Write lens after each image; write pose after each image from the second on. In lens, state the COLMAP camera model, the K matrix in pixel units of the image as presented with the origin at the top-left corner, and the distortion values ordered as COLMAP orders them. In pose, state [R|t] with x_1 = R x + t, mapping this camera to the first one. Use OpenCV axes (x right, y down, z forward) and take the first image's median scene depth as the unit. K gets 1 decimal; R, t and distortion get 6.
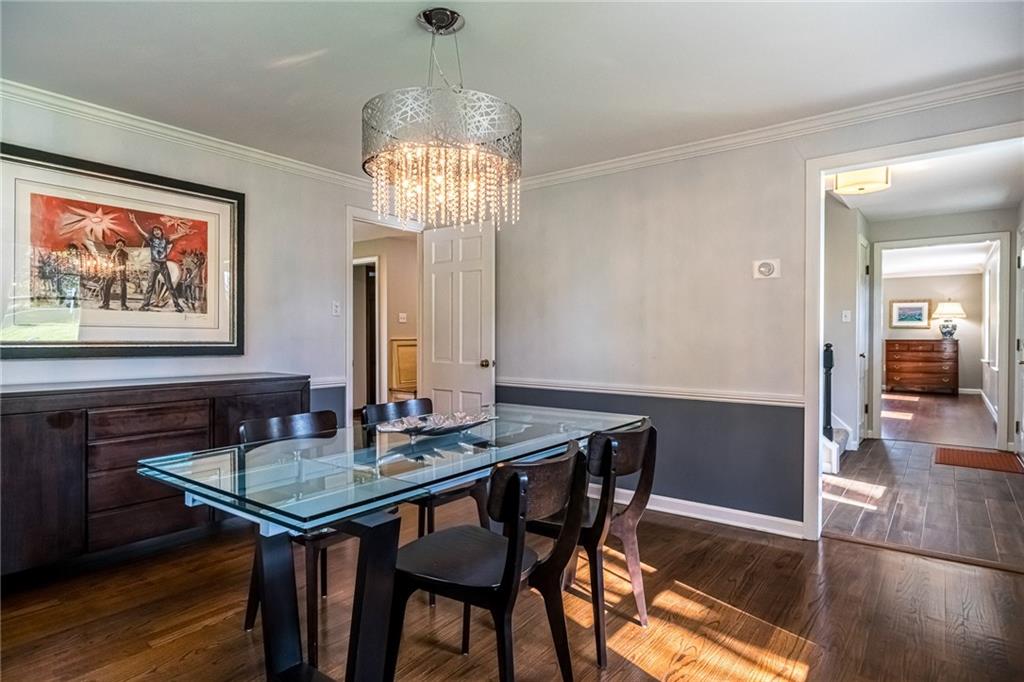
lens RADIAL K [[570.0, 0, 511.7], [0, 570.0, 343.1], [0, 0, 1]] dist [-0.007982, -0.000848]
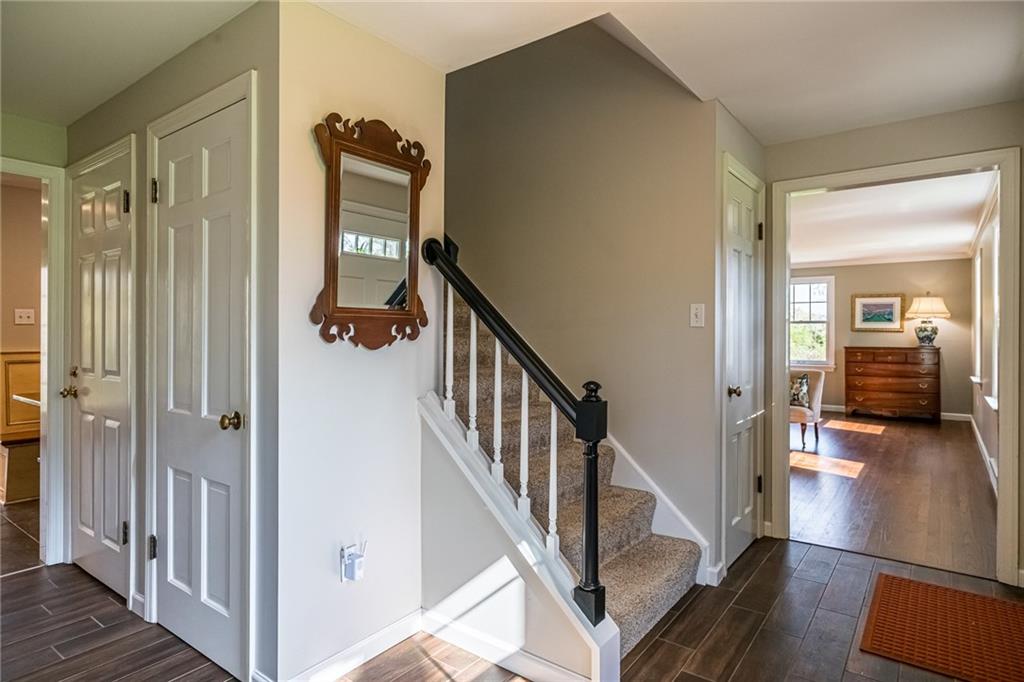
lens RADIAL K [[570.0, 0, 511.7], [0, 570.0, 334.2], [0, 0, 1]] dist [-0.007982, -0.000848]
pose [[0.999970, 0.002238, 0.007374, 0.220841], [-0.002143, 0.999915, -0.012875, -0.012457], [-0.007402, 0.012858, 0.999890, 0.261369]]
